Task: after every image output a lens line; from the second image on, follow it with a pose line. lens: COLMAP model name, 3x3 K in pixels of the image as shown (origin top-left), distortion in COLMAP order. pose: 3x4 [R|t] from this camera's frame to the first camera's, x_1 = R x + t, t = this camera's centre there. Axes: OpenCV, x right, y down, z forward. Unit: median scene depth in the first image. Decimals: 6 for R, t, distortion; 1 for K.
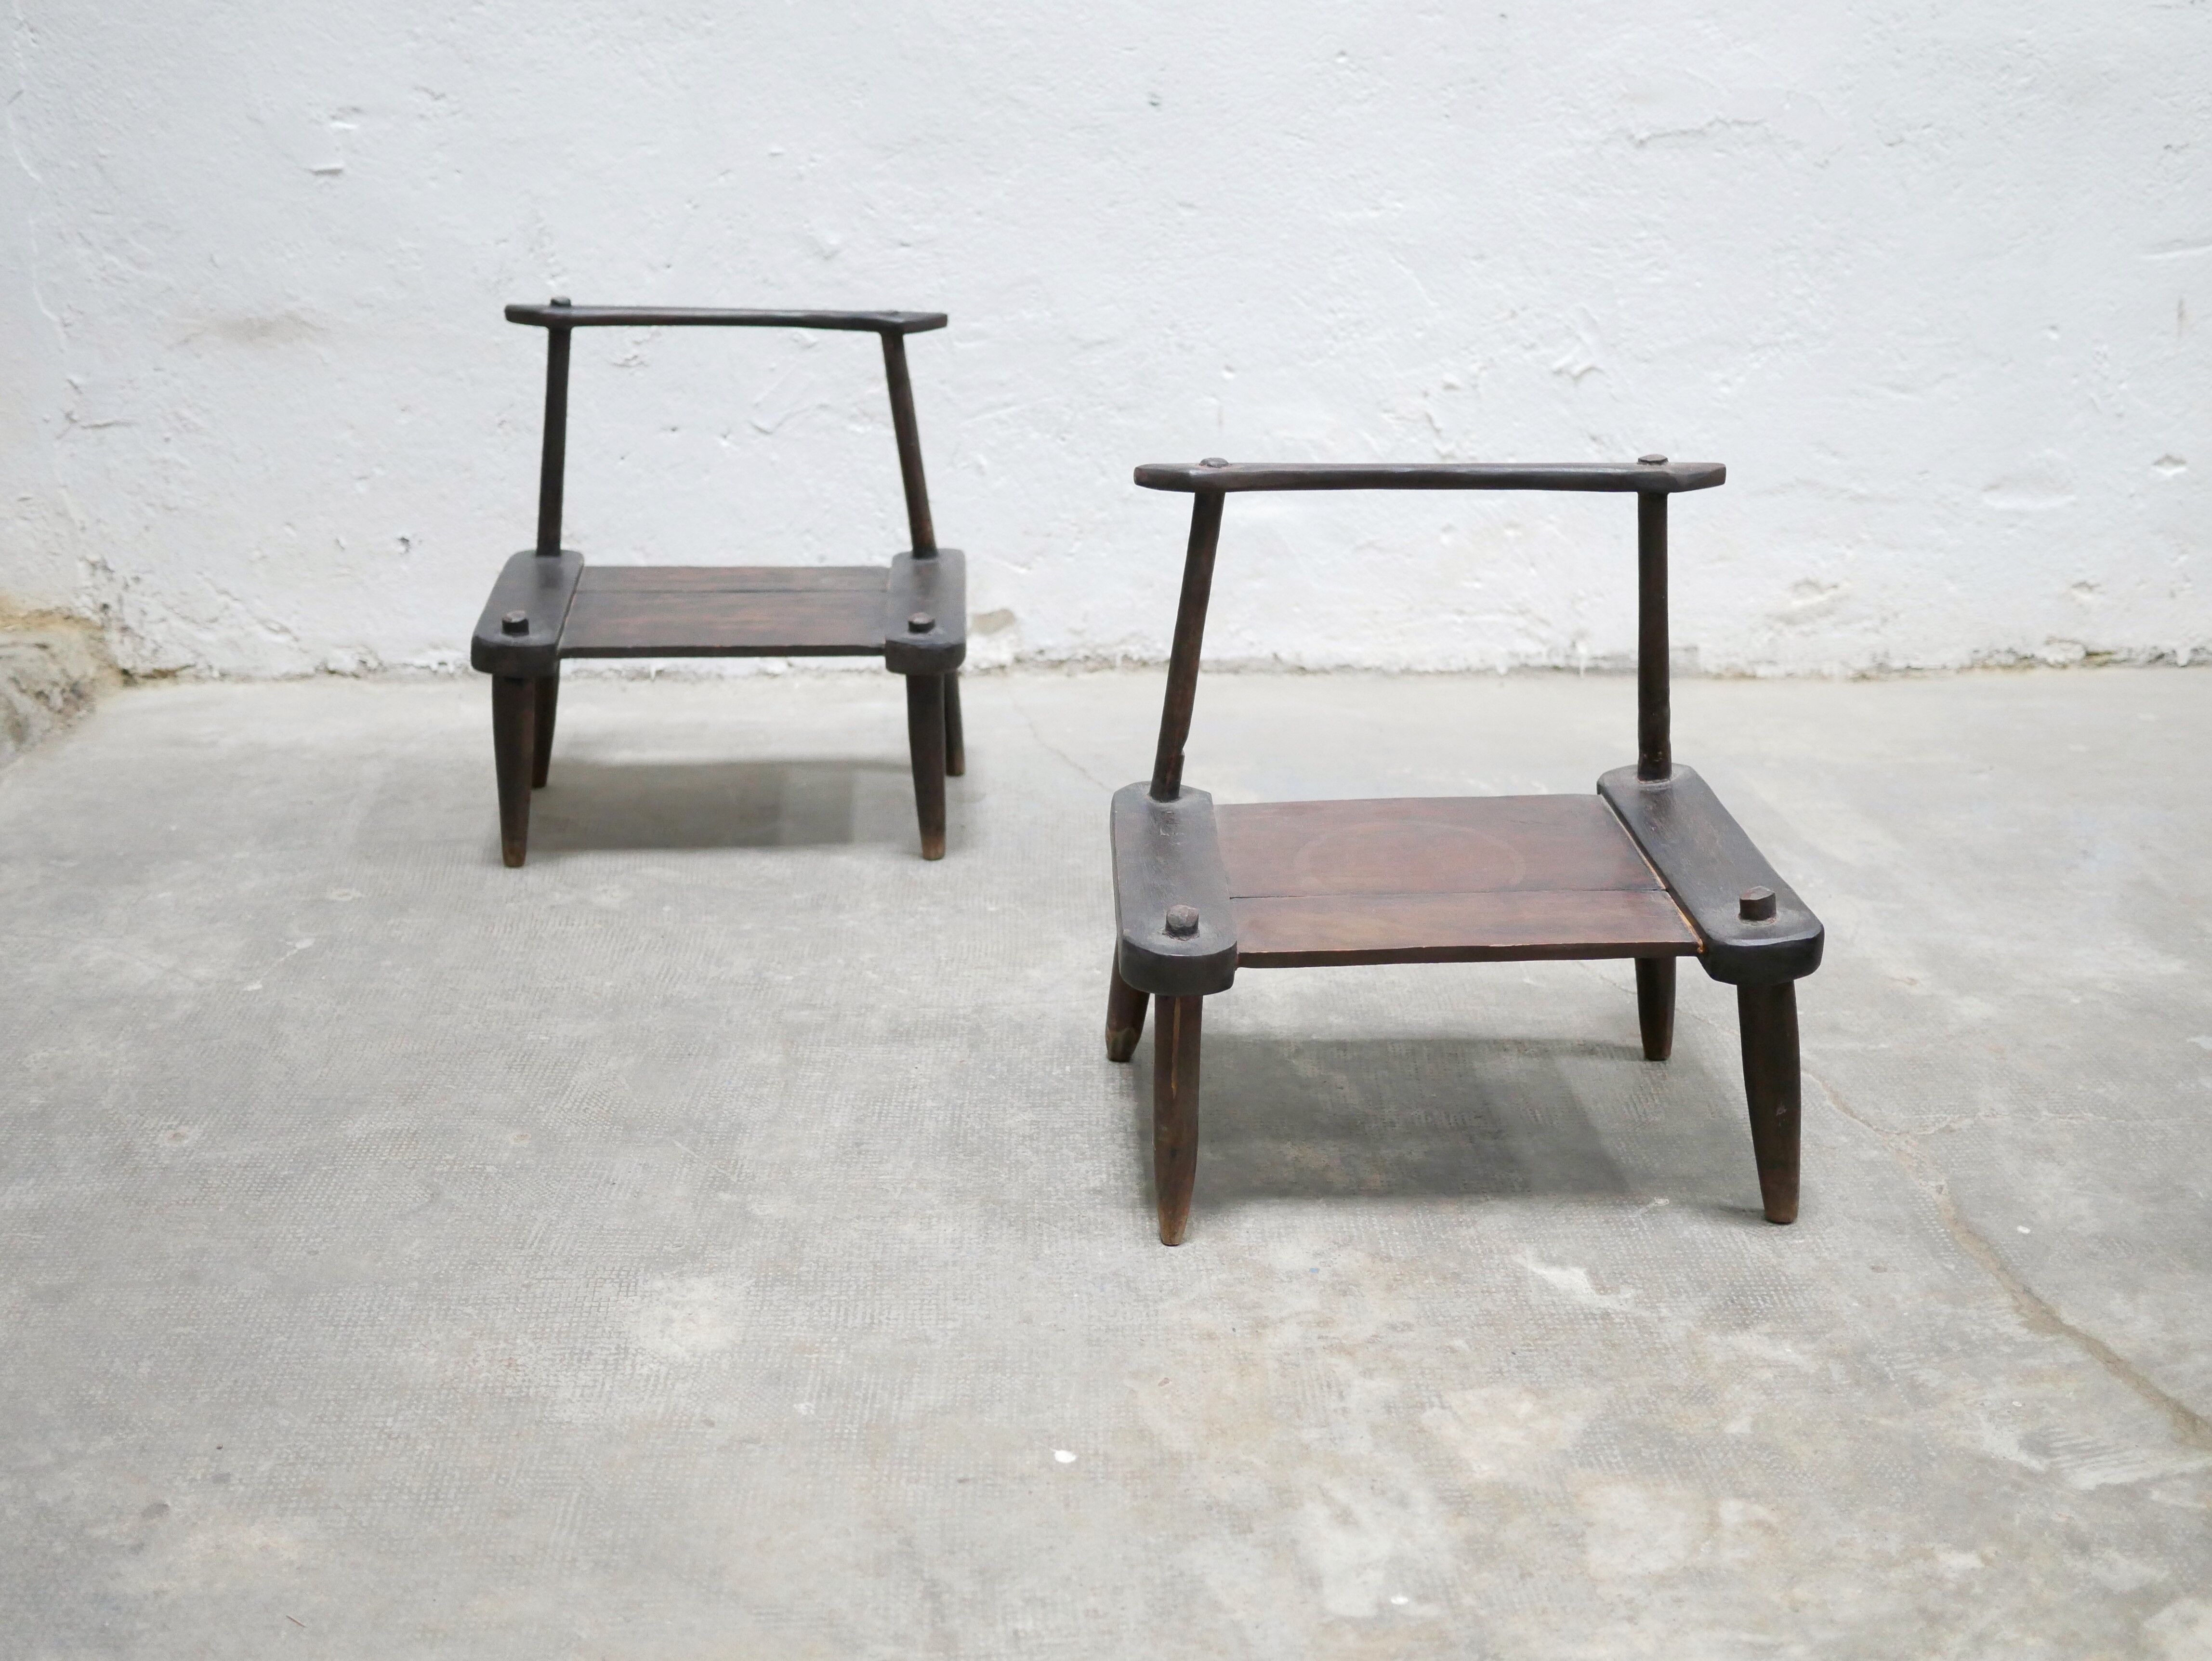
lens RADIAL K [[2510.6, 0, 1106.8], [0, 2510.6, 823.4], [0, 0, 1]] dist [-0.011964, 0.000000]
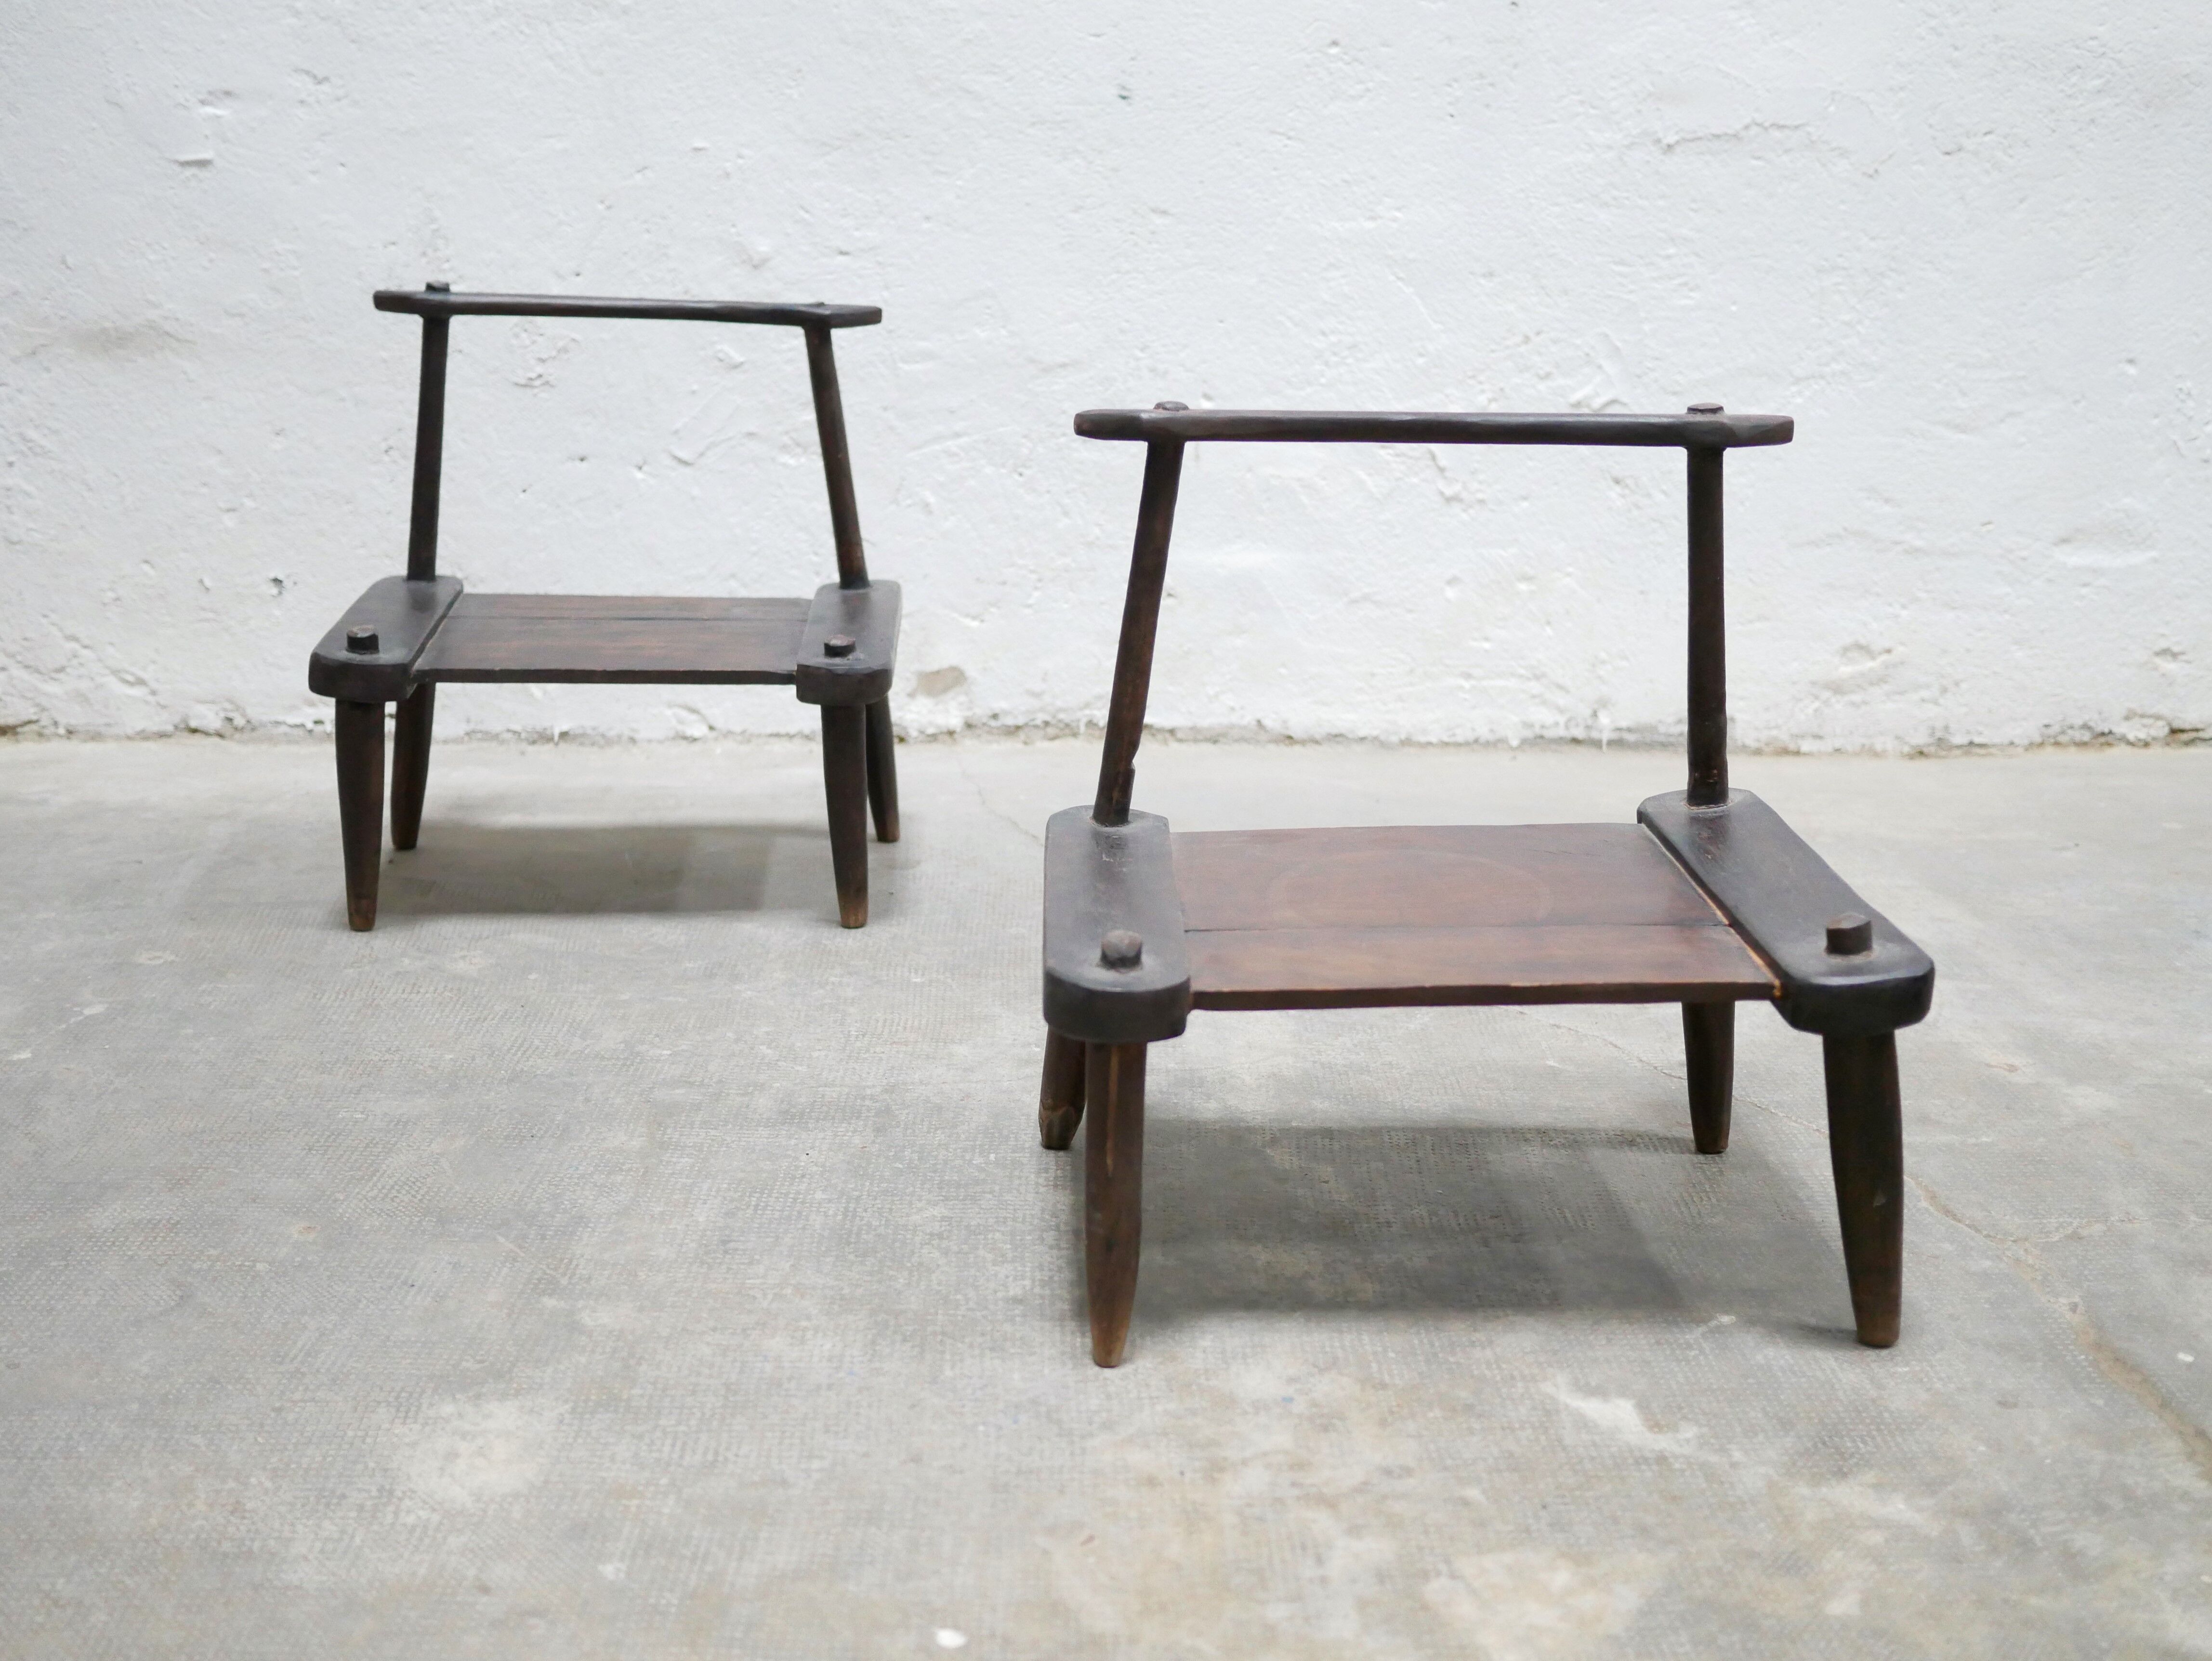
lens RADIAL K [[2510.6, 0, 1105.4], [0, 2510.6, 820.0], [0, 0, 1]] dist [-0.011964, 0.000000]
pose [[0.999966, 0.008038, -0.001601, 0.020869], [-0.008131, 0.997493, -0.070299, 0.043358], [0.001032, 0.070310, 0.997525, 0.167977]]
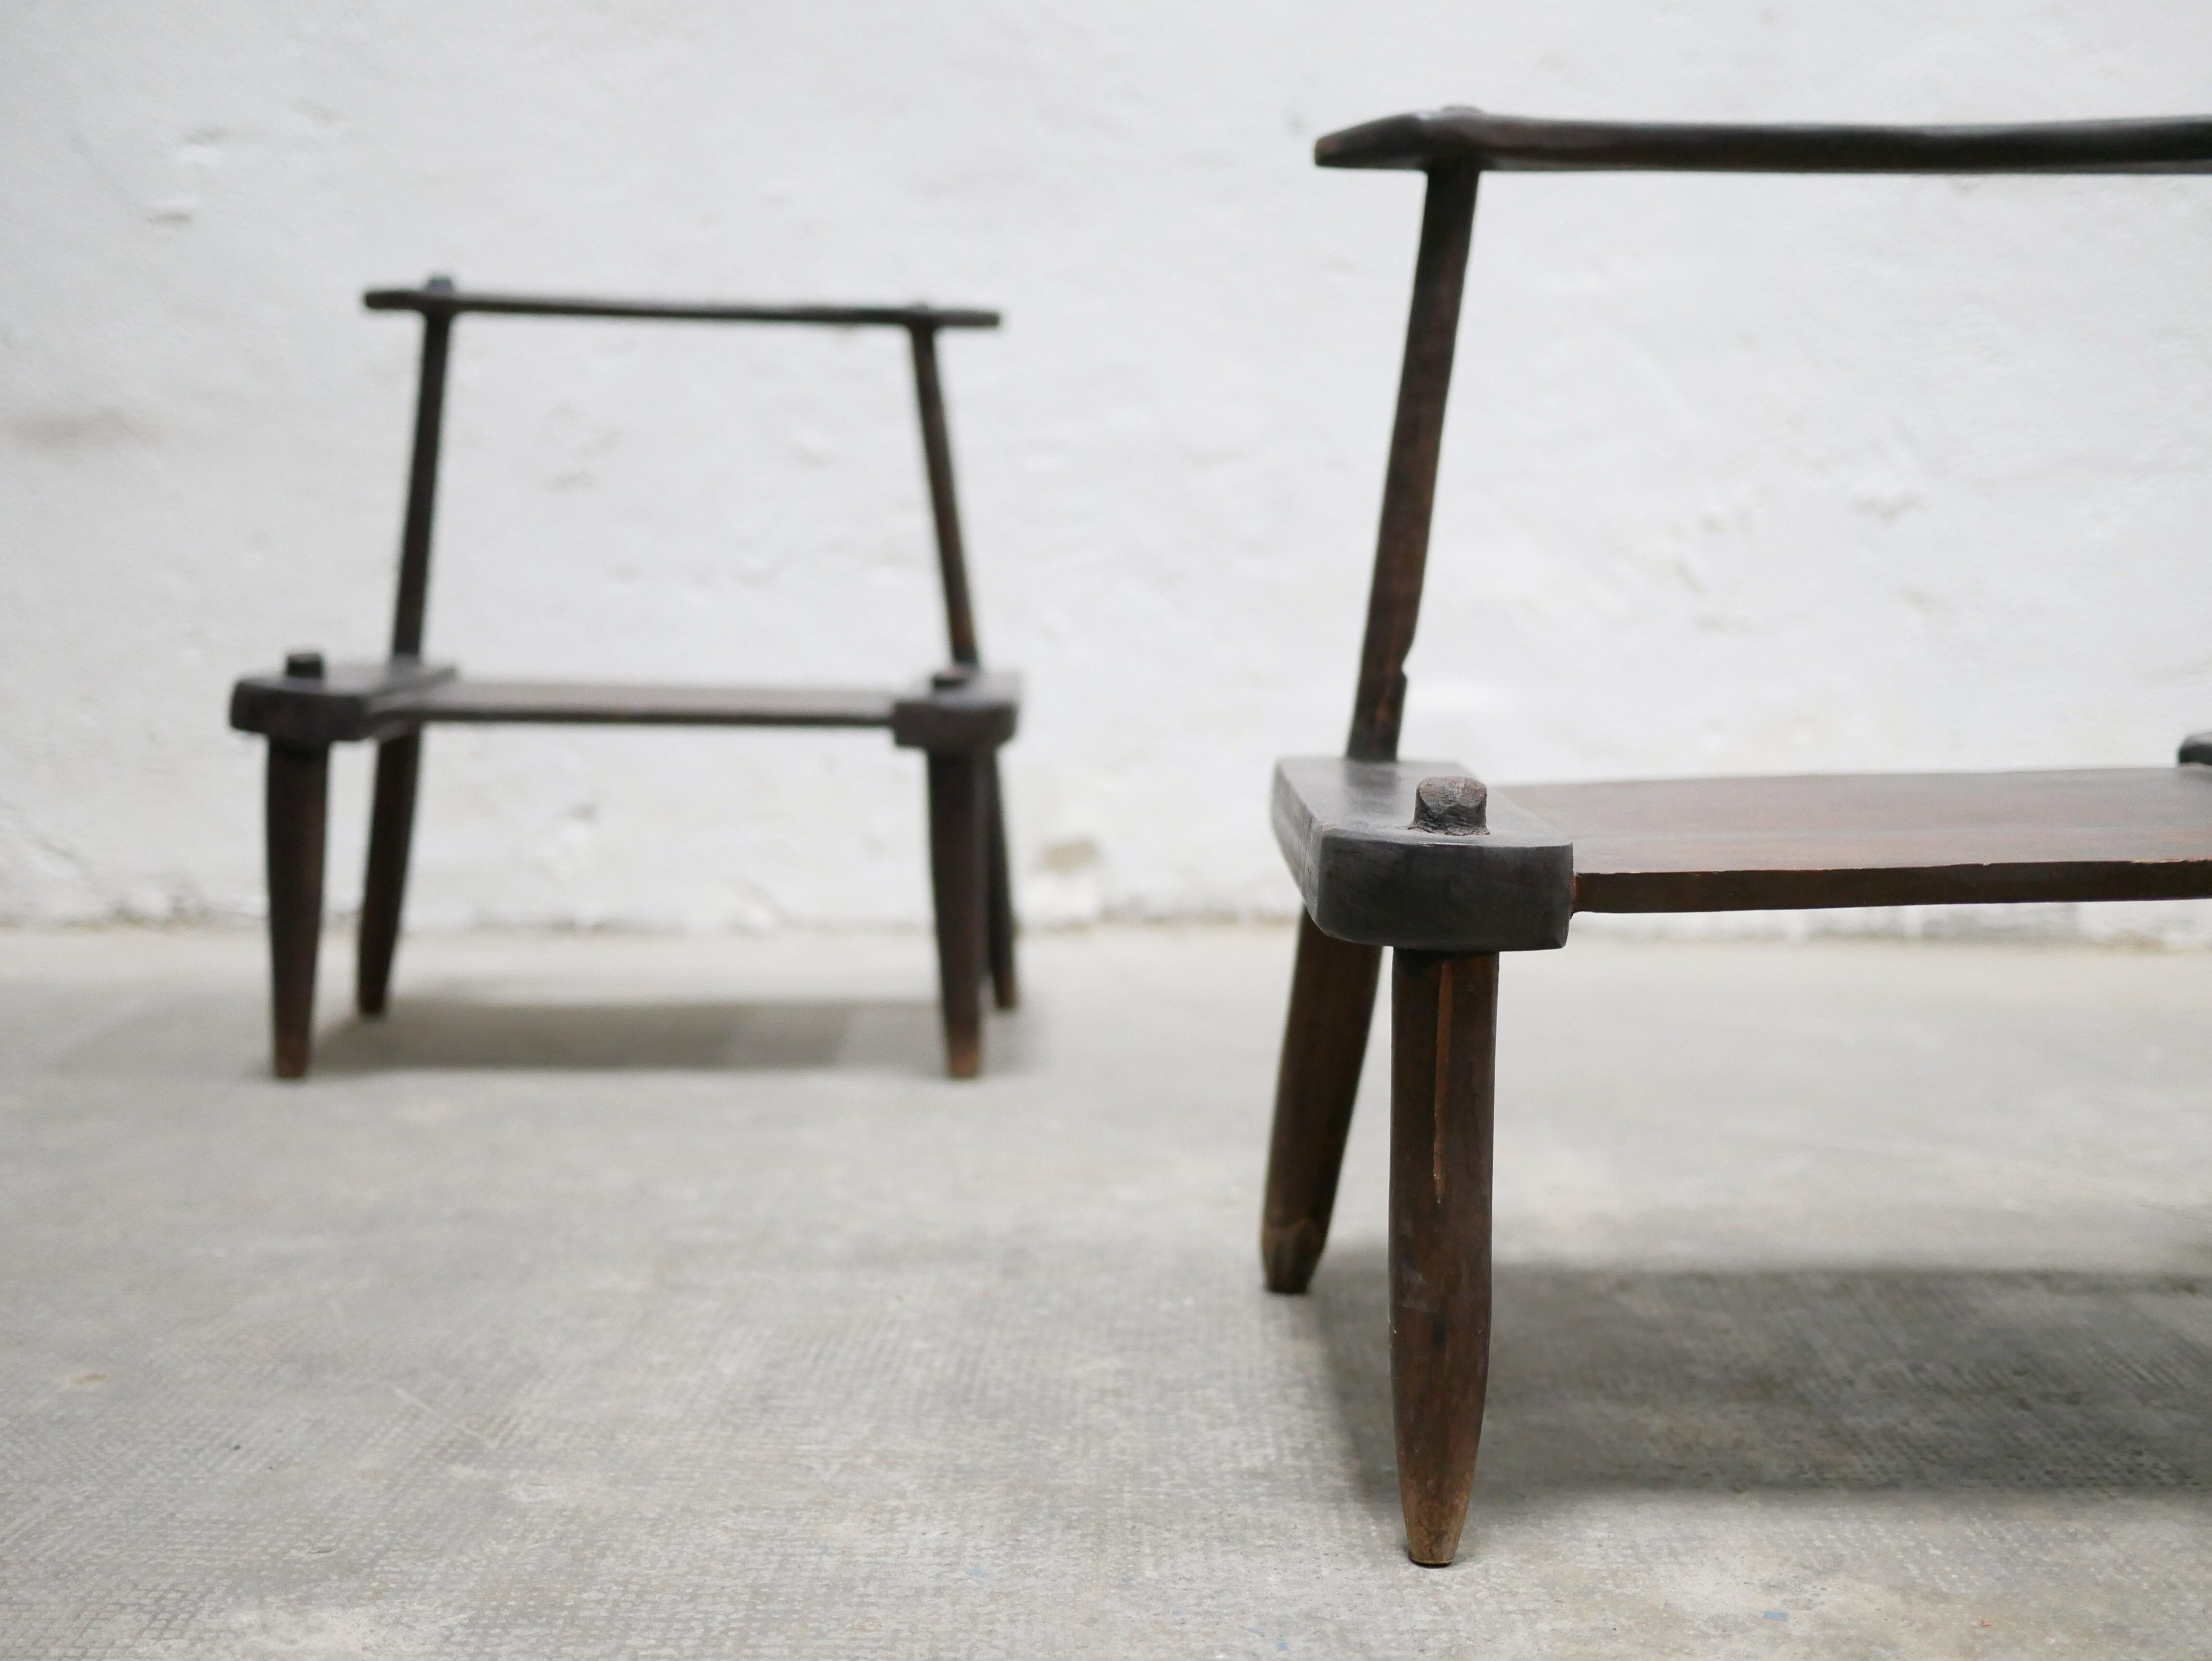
lens RADIAL K [[2510.6, 0, 1101.1], [0, 2510.6, 848.9], [0, 0, 1]] dist [-0.011964, 0.000000]
pose [[0.999269, 0.000094, -0.038232, -0.013021], [-0.009460, 0.969509, -0.244872, 0.128404], [0.037044, 0.245055, 0.968801, 0.449547]]
